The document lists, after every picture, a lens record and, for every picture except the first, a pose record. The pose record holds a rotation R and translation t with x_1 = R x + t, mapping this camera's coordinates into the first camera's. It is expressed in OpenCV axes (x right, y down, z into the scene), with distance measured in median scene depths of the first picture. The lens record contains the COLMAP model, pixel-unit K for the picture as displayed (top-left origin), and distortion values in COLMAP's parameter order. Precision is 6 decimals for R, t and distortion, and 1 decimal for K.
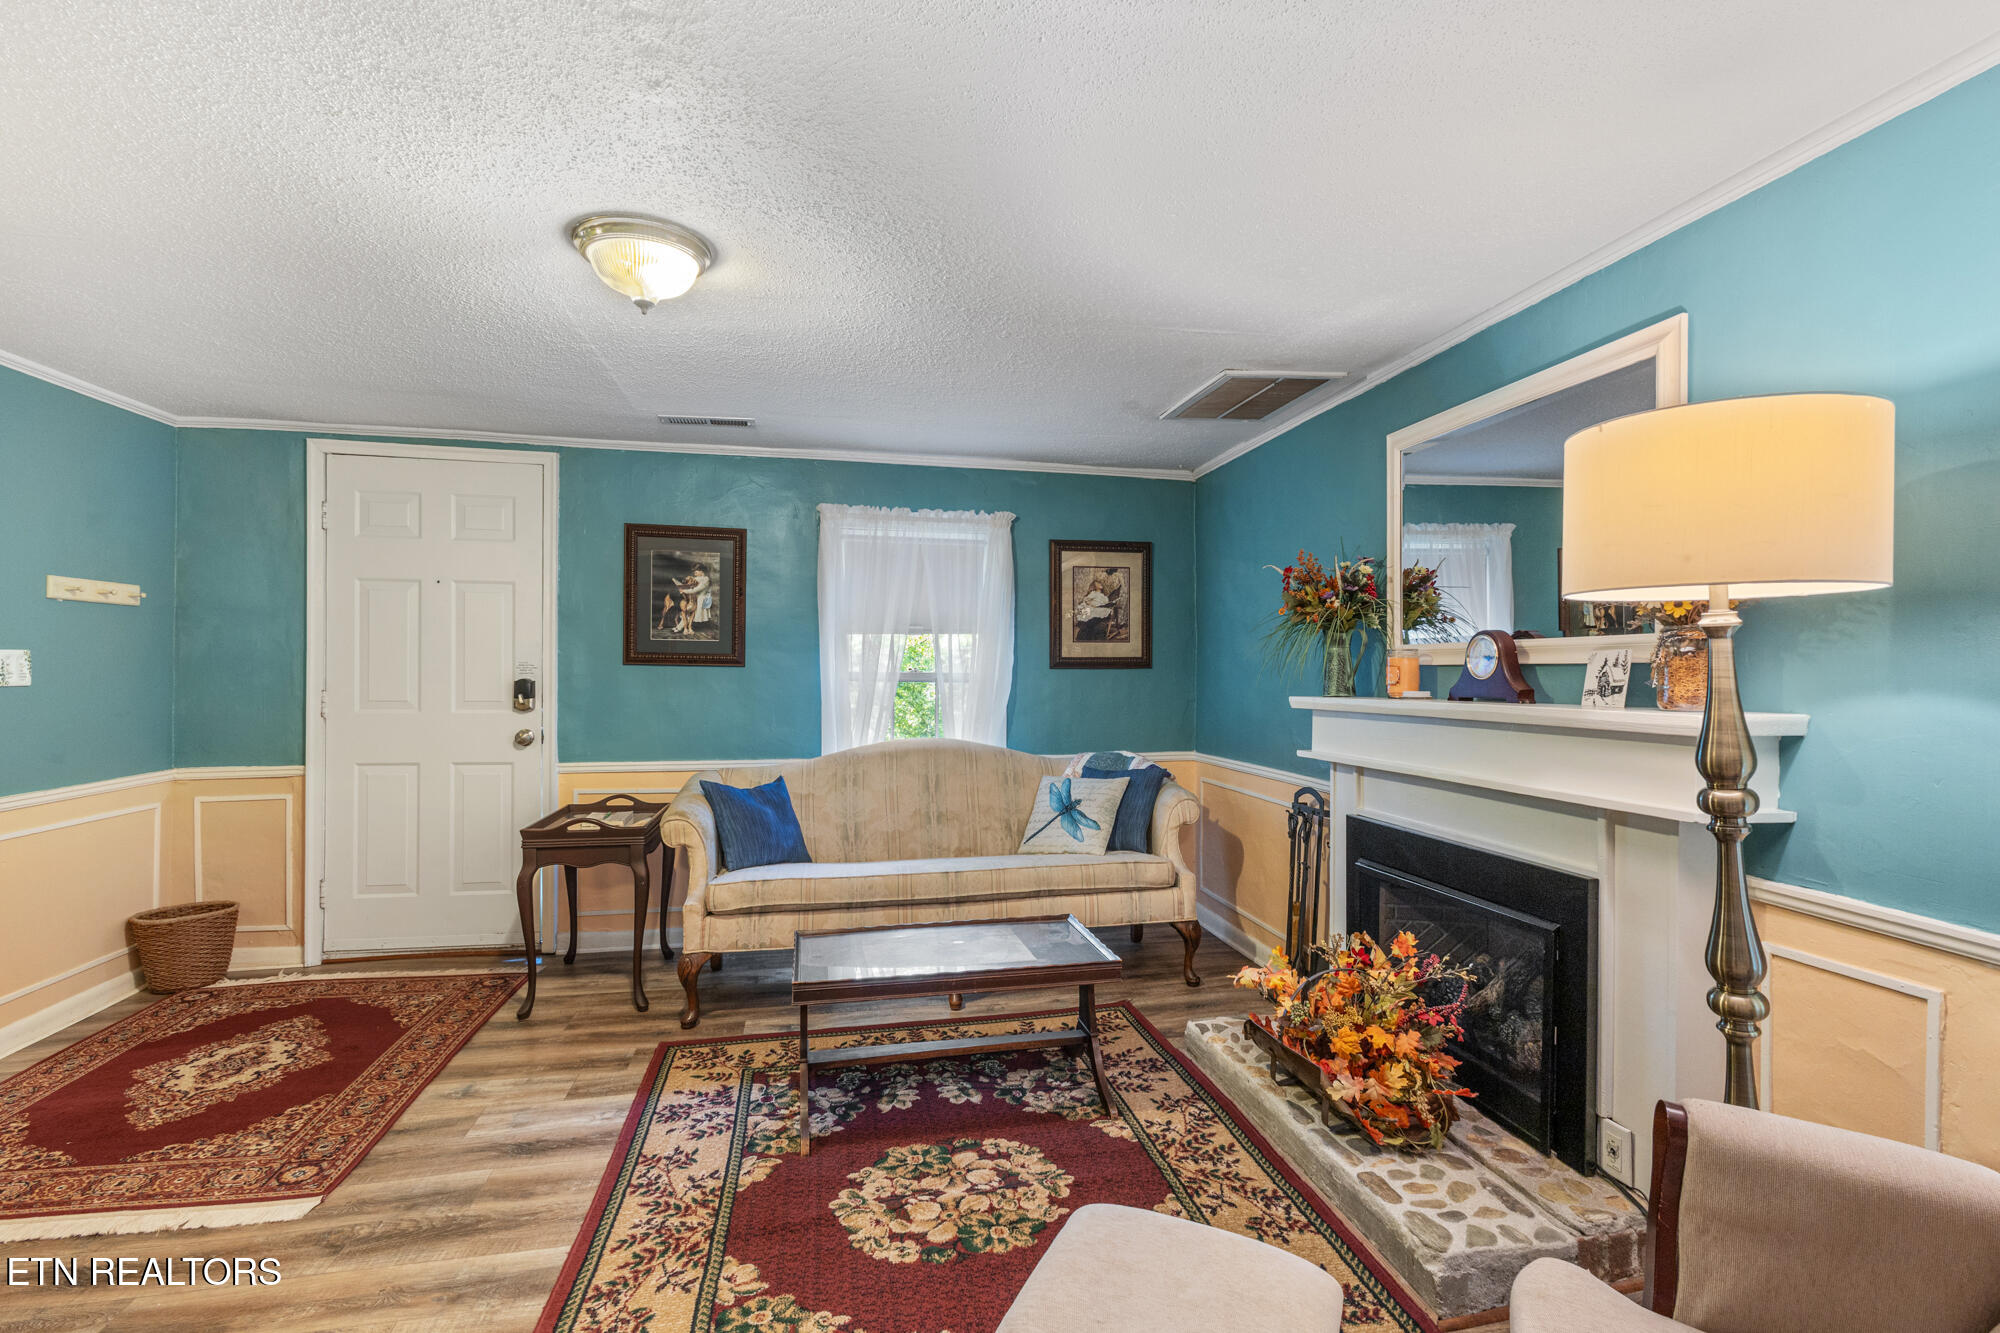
lens RADIAL K [[927.8, 0, 1007.1], [0, 927.8, 678.7], [0, 0, 1]] dist [-0.000185, -0.000097]
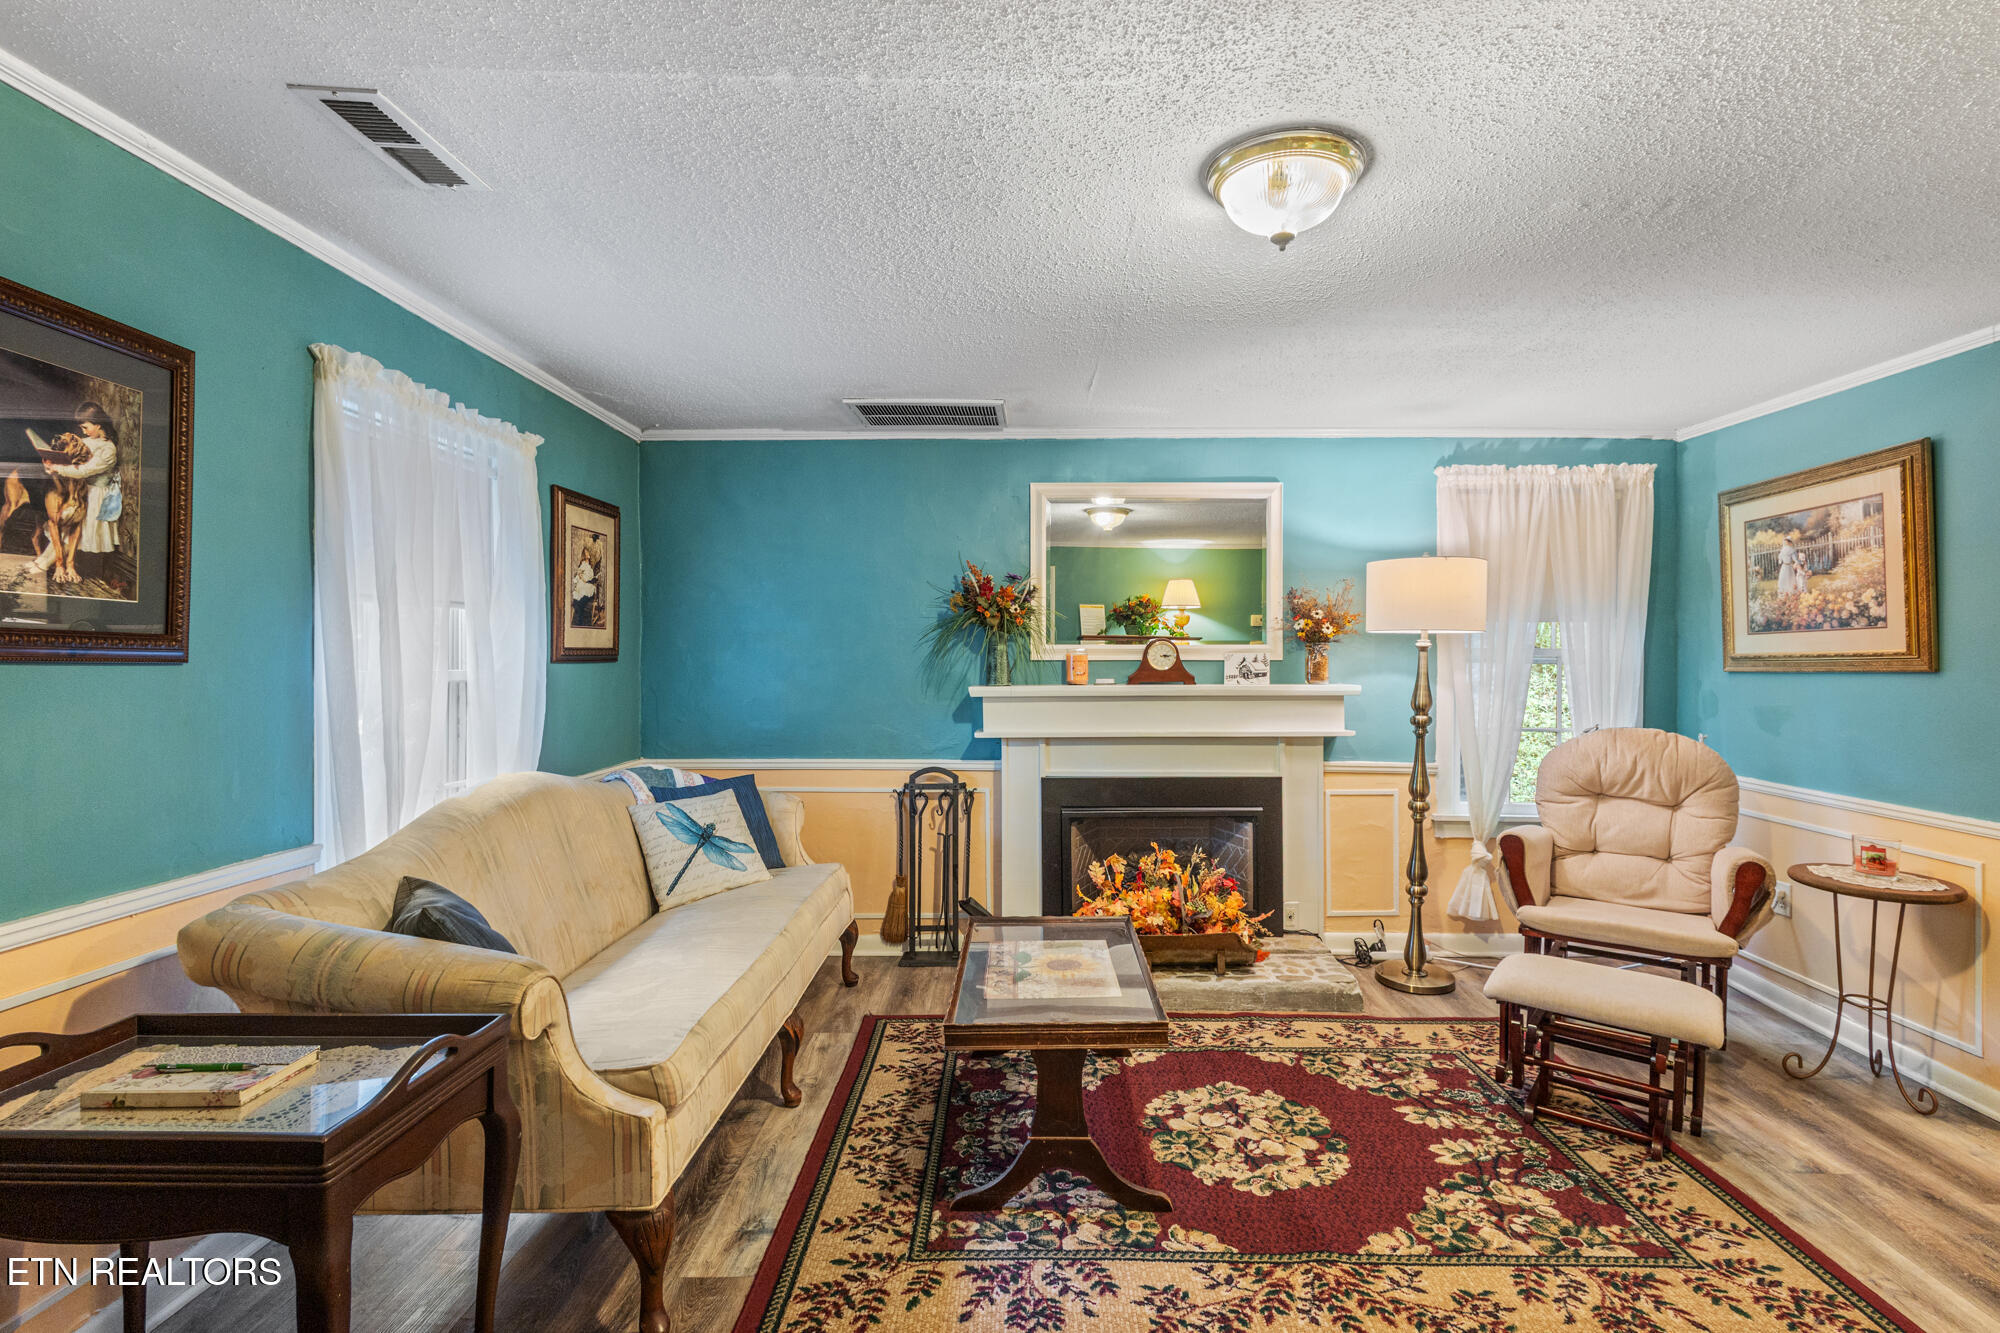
lens RADIAL K [[972.1, 0, 1000.0], [0, 972.1, 666.5], [0, 0, 1]] dist [0.010257, -0.000135]
pose [[0.218015, -0.010677, 0.975887, -0.986615], [0.009794, 0.999914, 0.008752, -0.018738], [-0.975896, 0.007650, 0.218101, 0.797106]]
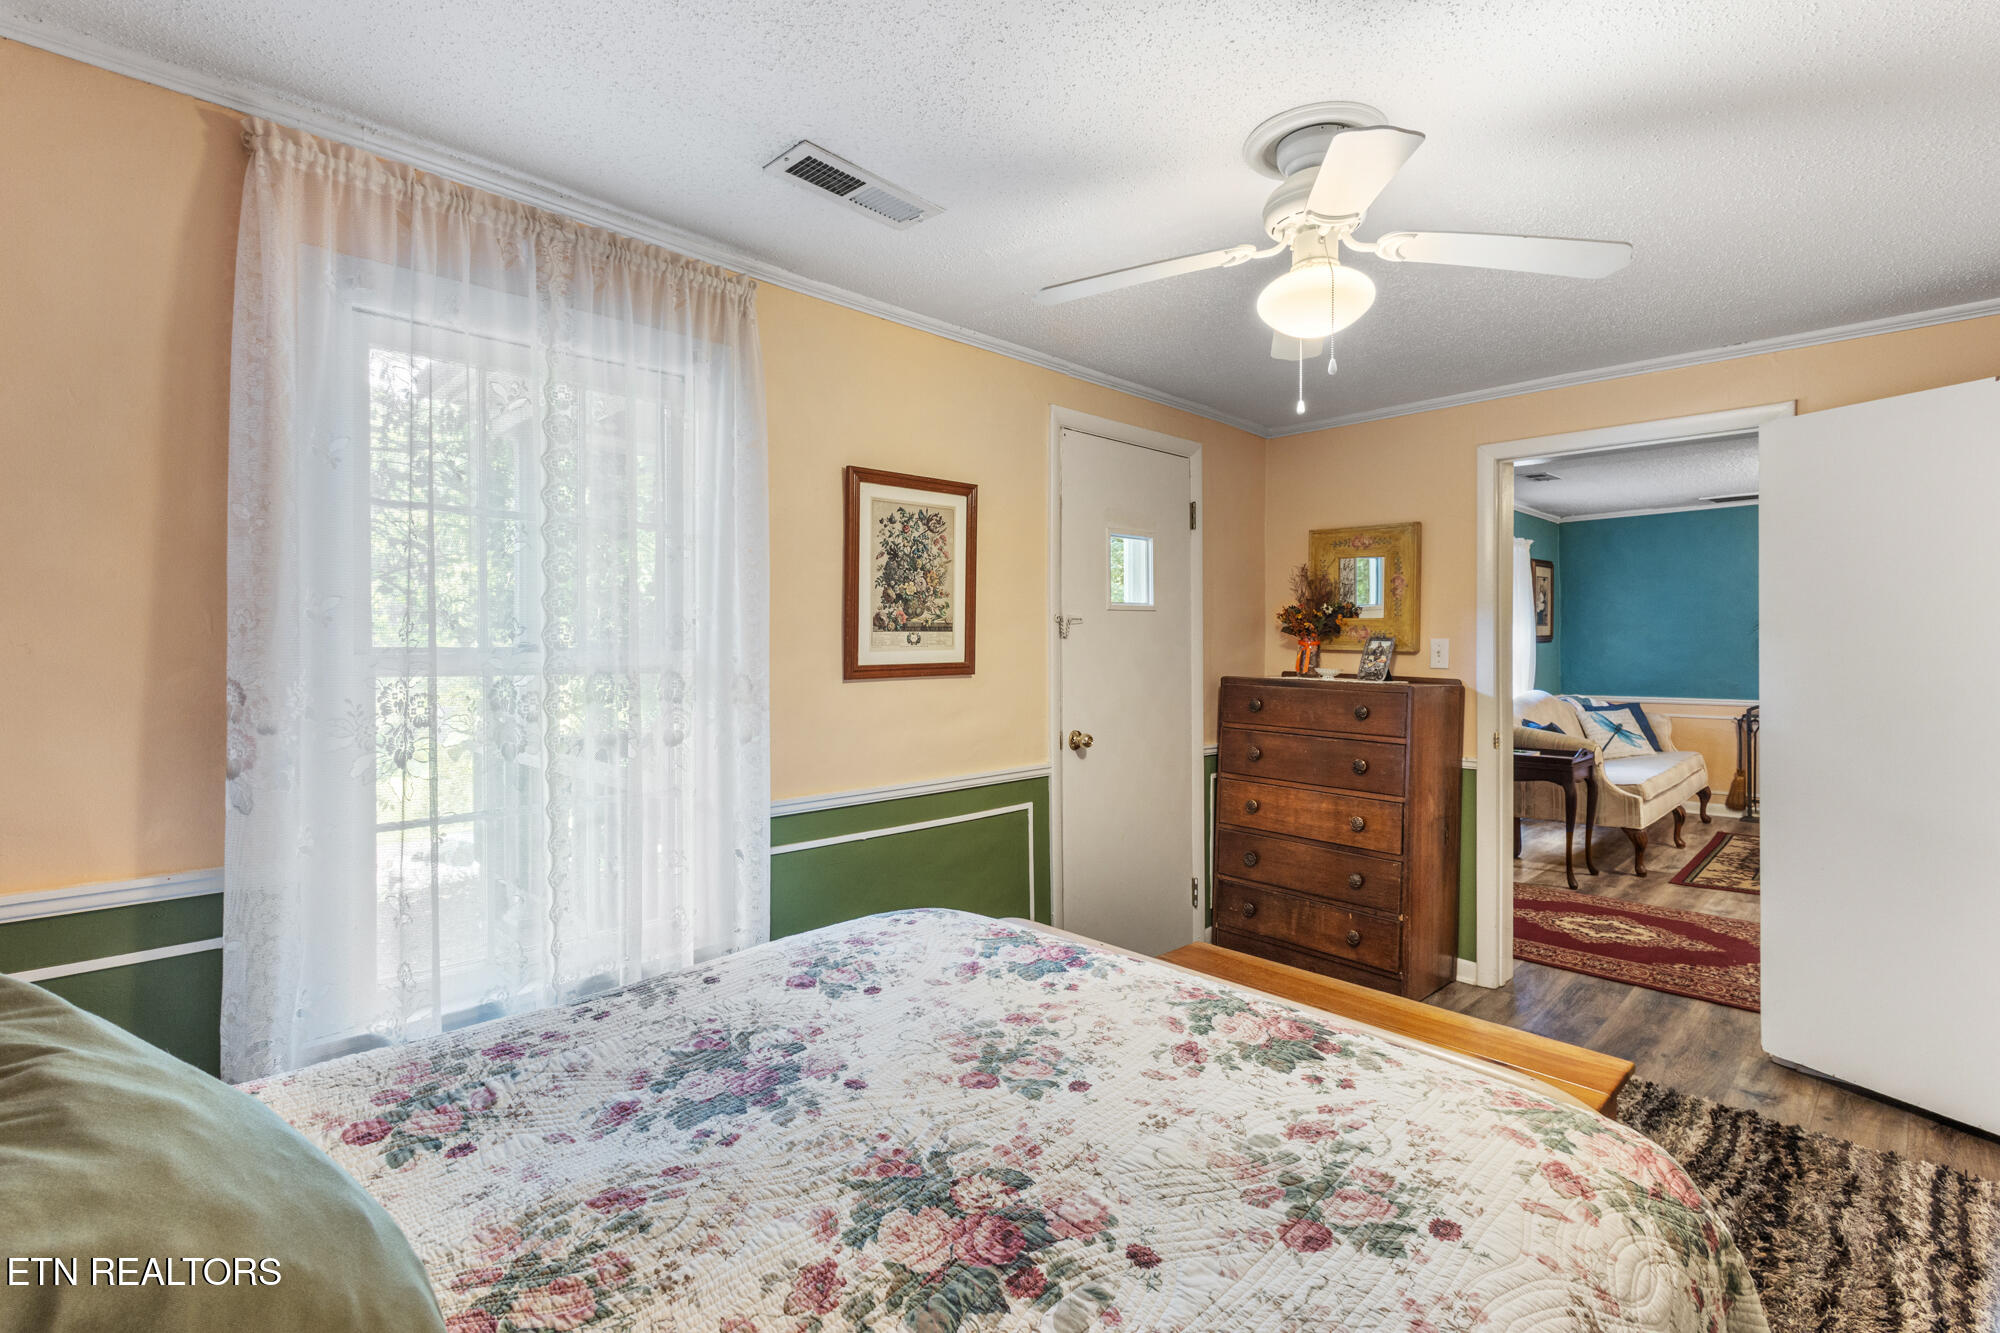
lens RADIAL K [[927.8, 0, 1007.1], [0, 927.8, 678.7], [0, 0, 1]] dist [-0.000185, -0.000097]
pose [[0.826954, -0.035835, 0.561126, -2.403939], [0.031595, 0.999352, 0.017257, -0.011149], [-0.561381, 0.003458, 0.827550, 0.374819]]
